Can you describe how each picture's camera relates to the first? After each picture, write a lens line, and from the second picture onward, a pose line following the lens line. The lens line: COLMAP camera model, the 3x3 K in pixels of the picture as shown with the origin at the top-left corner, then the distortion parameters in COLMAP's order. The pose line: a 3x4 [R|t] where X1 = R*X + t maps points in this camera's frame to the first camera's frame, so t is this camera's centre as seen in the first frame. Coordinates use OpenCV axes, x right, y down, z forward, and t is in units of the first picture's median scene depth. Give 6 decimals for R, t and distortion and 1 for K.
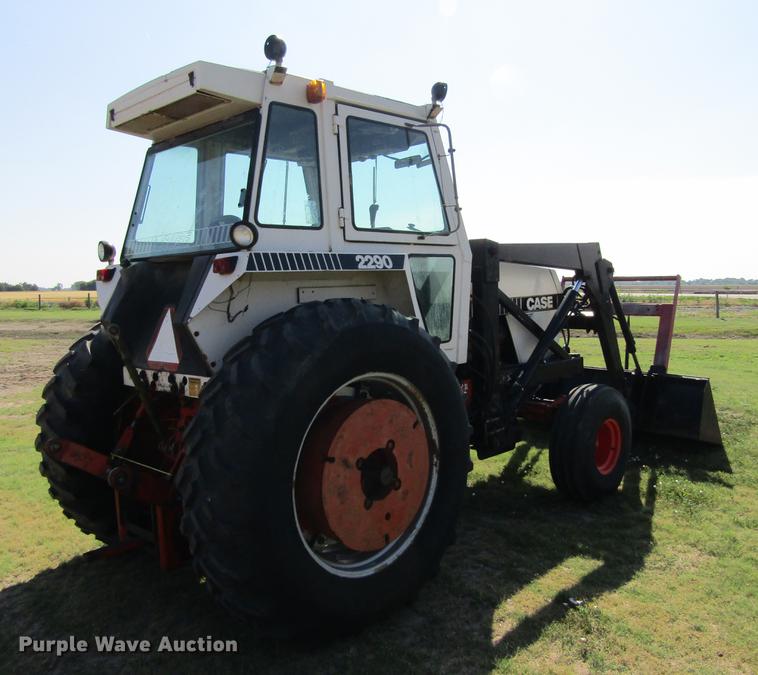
lens RADIAL K [[687.1, 0, 381.2], [0, 687.1, 327.9], [0, 0, 1]] dist [-0.001969, -0.003060]
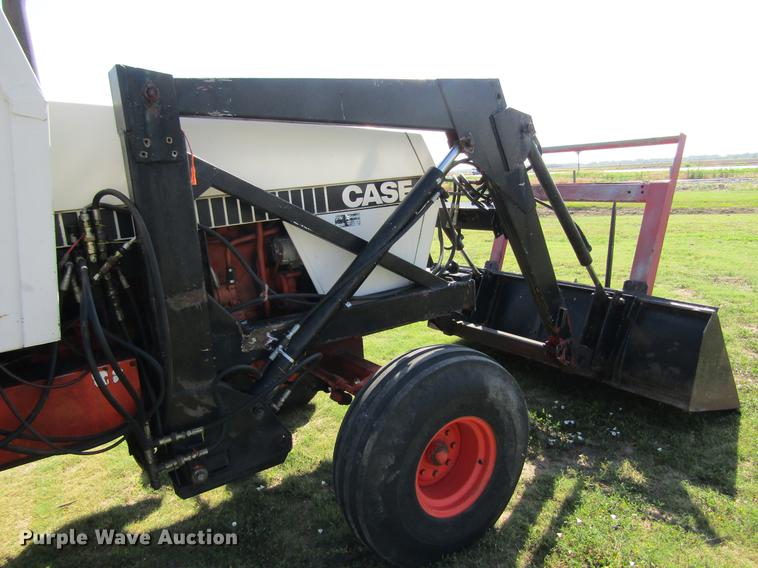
lens RADIAL K [[539.3, 0, 379.0], [0, 539.3, 284.0], [0, 0, 1]] dist [-0.010201, 0.000700]
pose [[0.975824, 0.005479, -0.218489, 0.333920], [0.028004, 0.988311, 0.149858, -0.029232], [0.216757, -0.152353, 0.964264, 0.560522]]
